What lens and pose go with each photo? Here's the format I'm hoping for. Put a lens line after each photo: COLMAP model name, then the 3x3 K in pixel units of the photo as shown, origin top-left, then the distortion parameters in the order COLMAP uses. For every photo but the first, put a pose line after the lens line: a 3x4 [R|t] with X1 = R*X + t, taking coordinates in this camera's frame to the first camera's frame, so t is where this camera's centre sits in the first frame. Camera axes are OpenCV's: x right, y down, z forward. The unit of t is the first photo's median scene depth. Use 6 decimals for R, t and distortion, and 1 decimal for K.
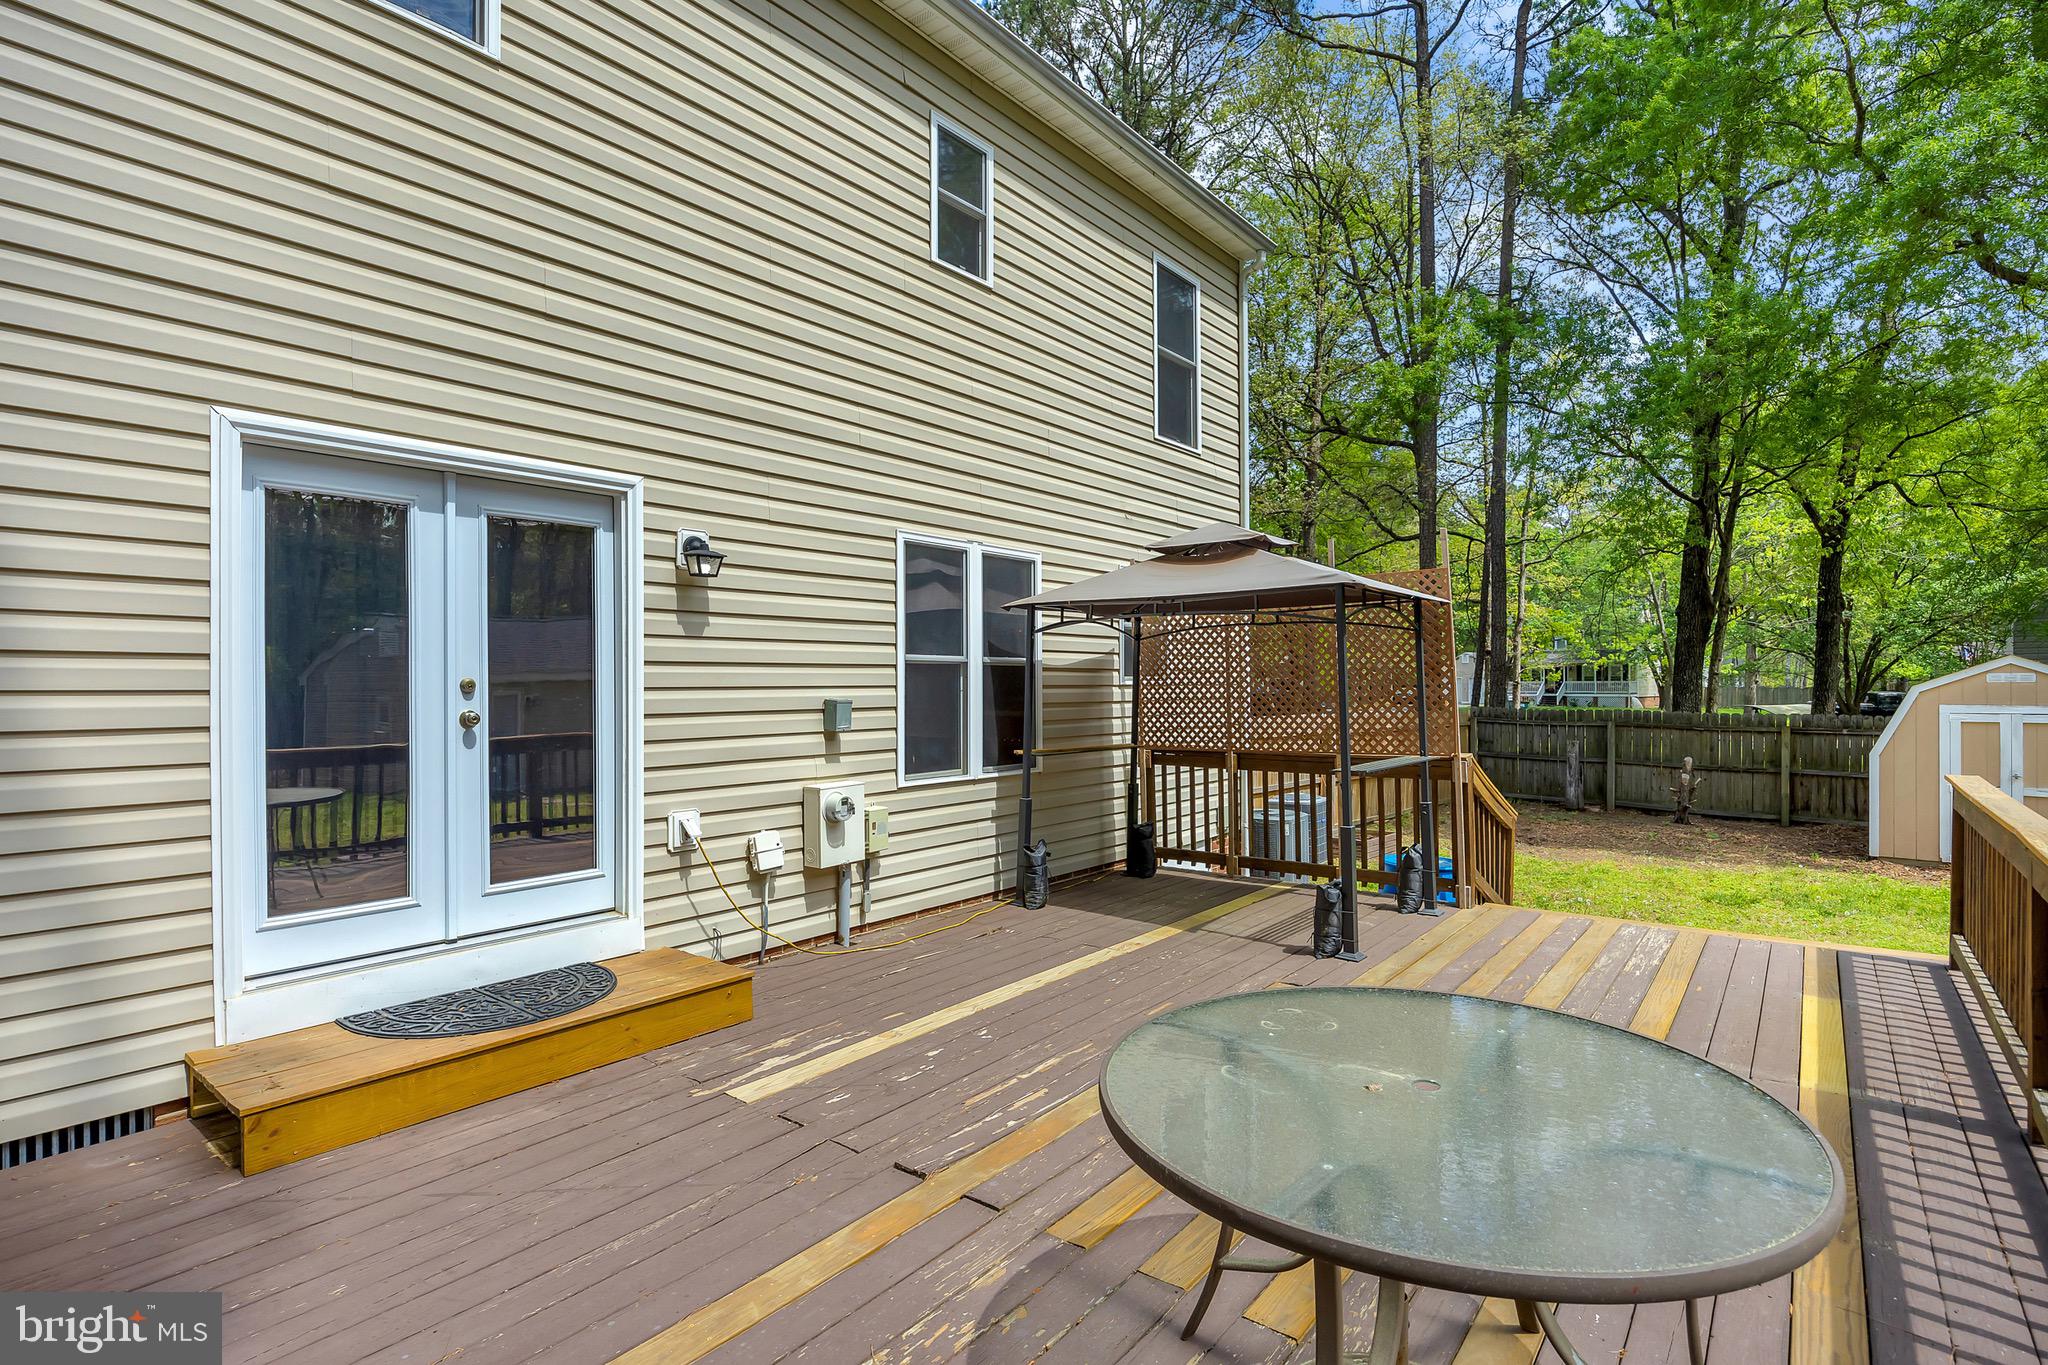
lens RADIAL K [[984.9, 0, 1030.3], [0, 984.9, 683.7], [0, 0, 1]] dist [-0.000609, 0.000016]
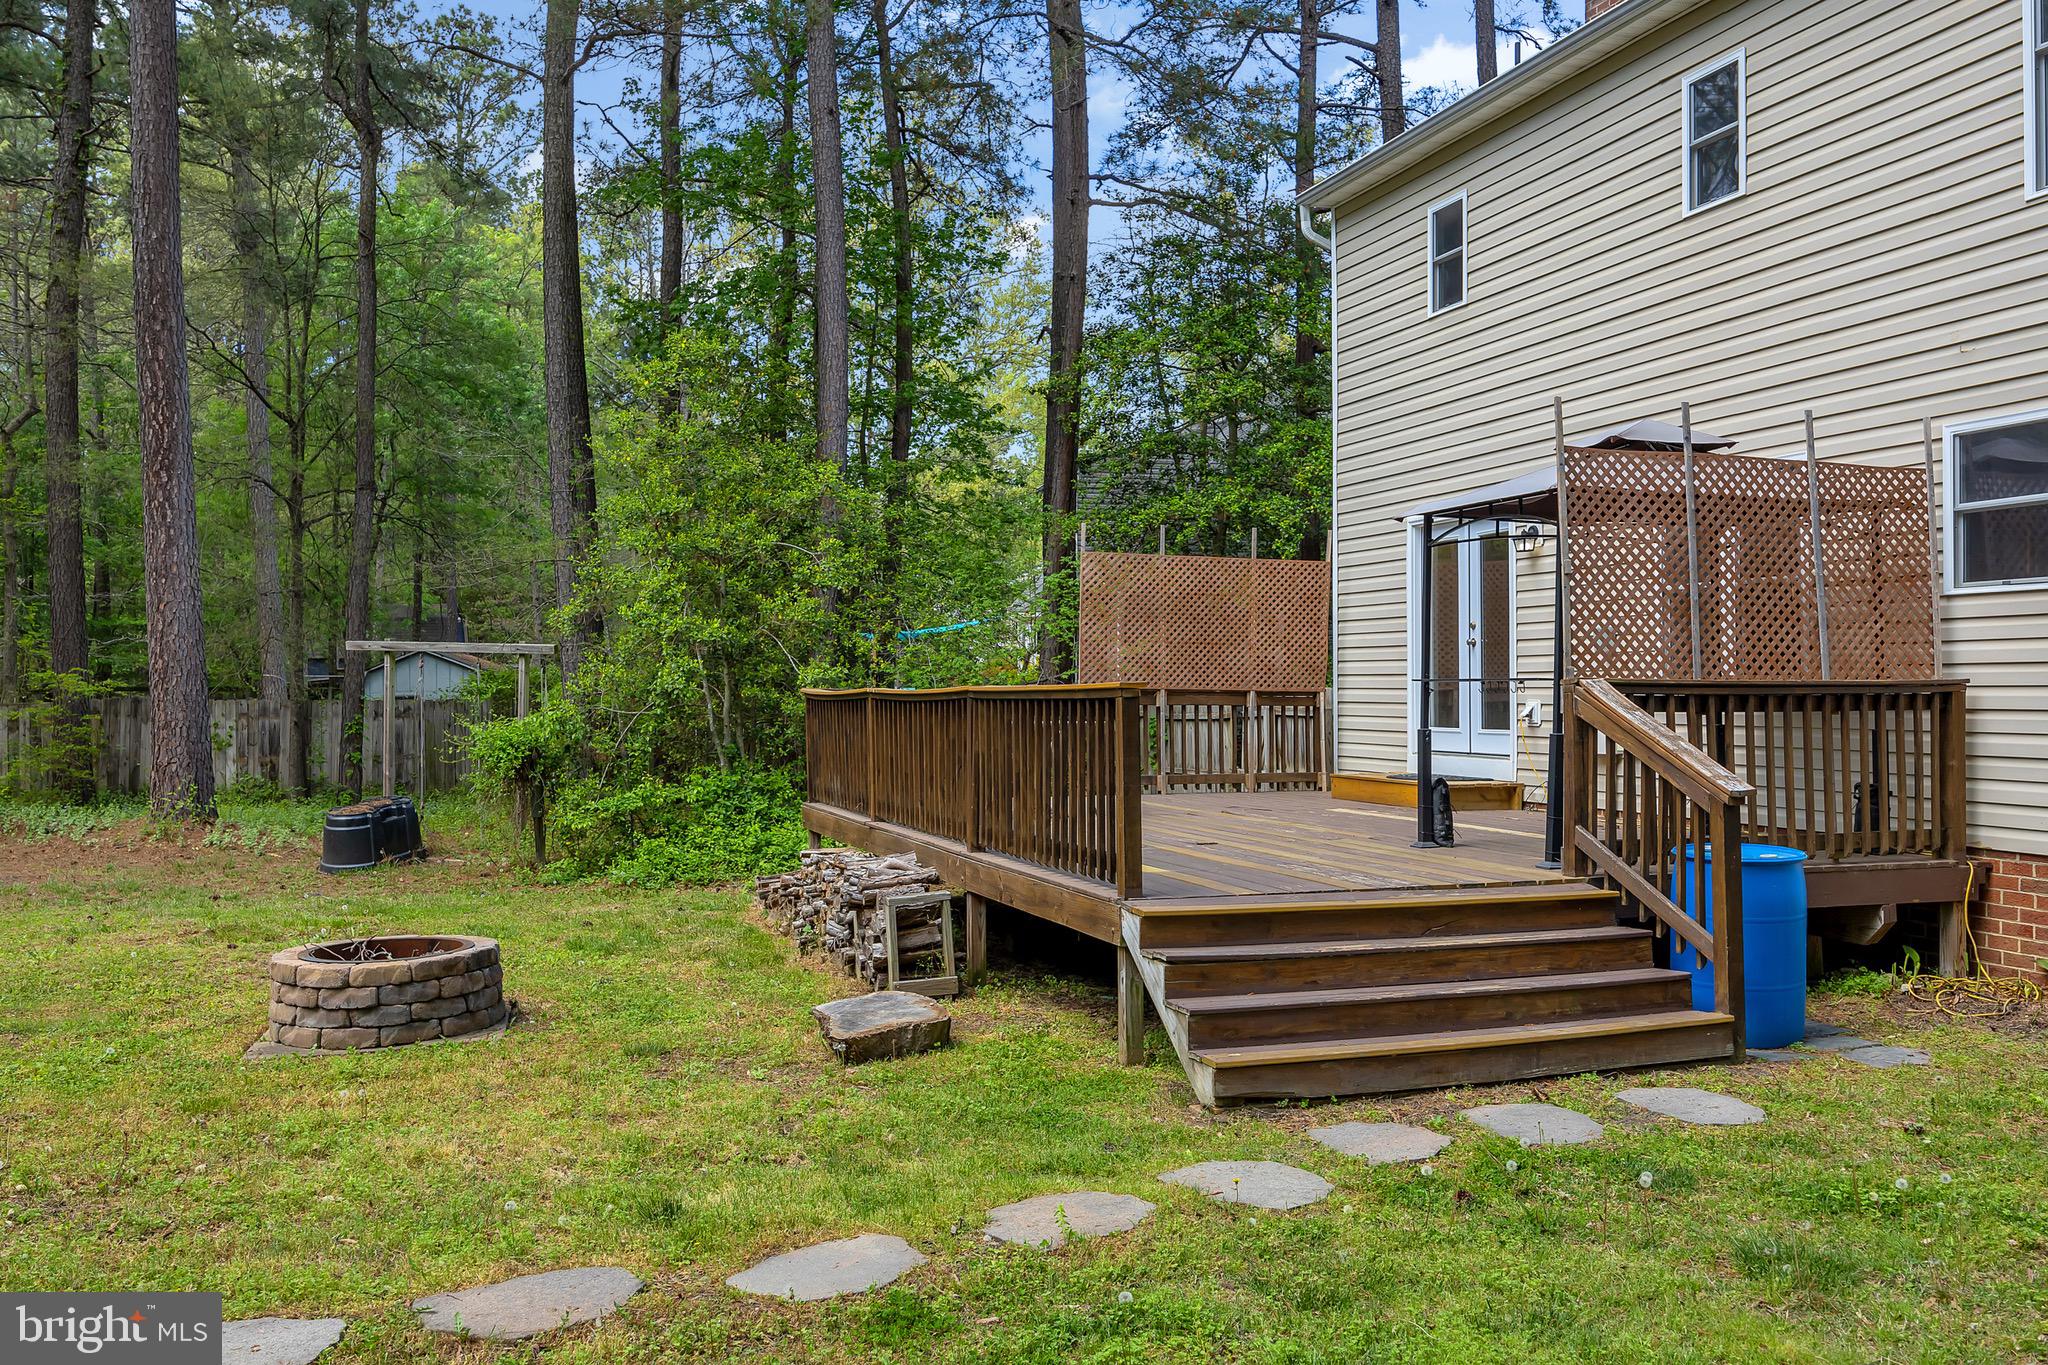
lens RADIAL K [[1727.0, 0, 1022.6], [0, 1727.0, 681.1], [0, 0, 1]] dist [0.006168, 0.000782]
pose [[-0.555972, -0.004011, -0.831192, 1.852072], [-0.009528, 0.999953, 0.001549, 0.077013], [0.831147, 0.008781, -0.555984, 1.448400]]
